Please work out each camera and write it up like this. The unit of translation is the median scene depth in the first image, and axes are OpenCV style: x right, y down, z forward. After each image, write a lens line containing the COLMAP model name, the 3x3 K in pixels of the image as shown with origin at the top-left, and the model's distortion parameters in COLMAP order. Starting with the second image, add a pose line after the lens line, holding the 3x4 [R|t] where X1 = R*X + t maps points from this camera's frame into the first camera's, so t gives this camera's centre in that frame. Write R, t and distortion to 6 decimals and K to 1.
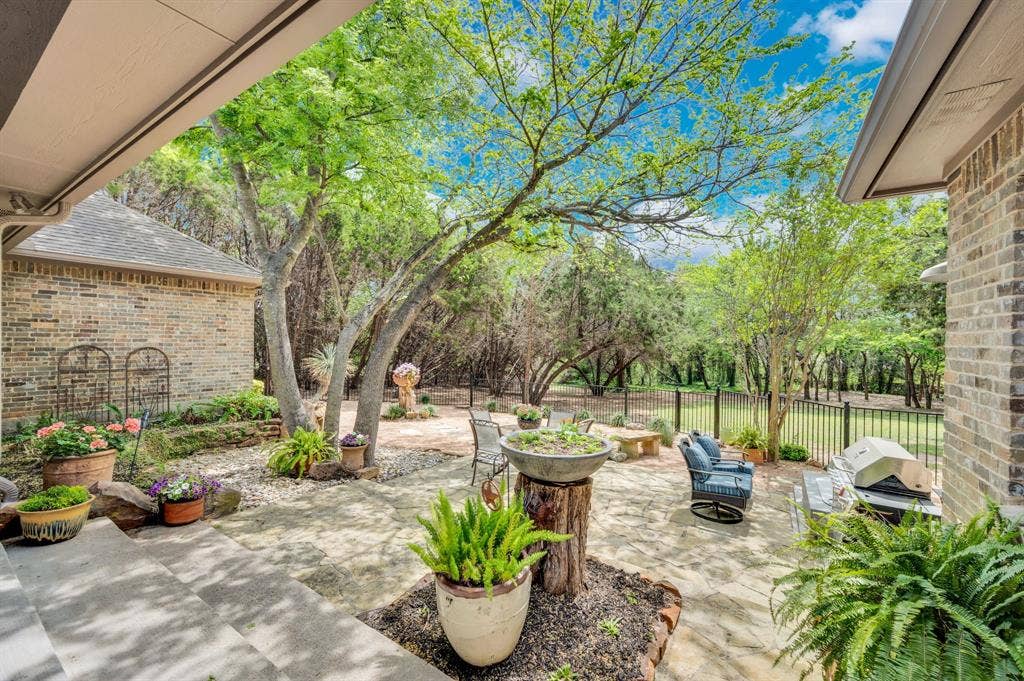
lens RADIAL K [[398.4, 0, 513.6], [0, 398.4, 342.8], [0, 0, 1]] dist [0.001415, 0.000064]
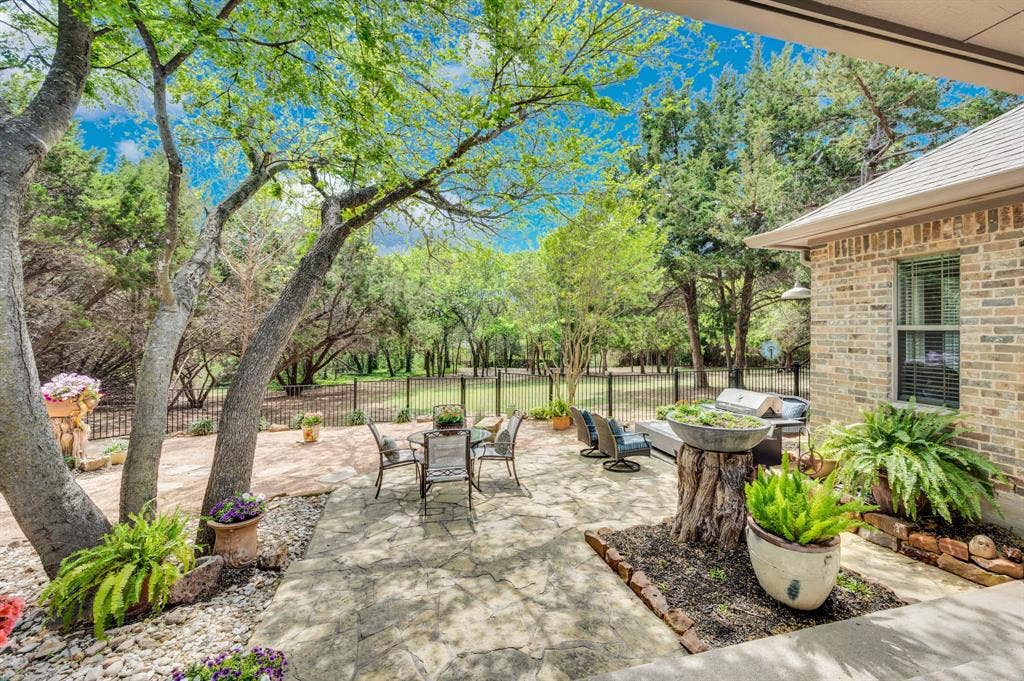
lens RADIAL K [[418.2, 0, 515.9], [0, 418.2, 332.6], [0, 0, 1]] dist [-0.001317, -0.000188]
pose [[0.671188, -0.013427, 0.741166, -0.615247], [0.010433, 0.999908, 0.008666, -0.011963], [-0.741214, 0.001915, 0.671266, 0.316708]]
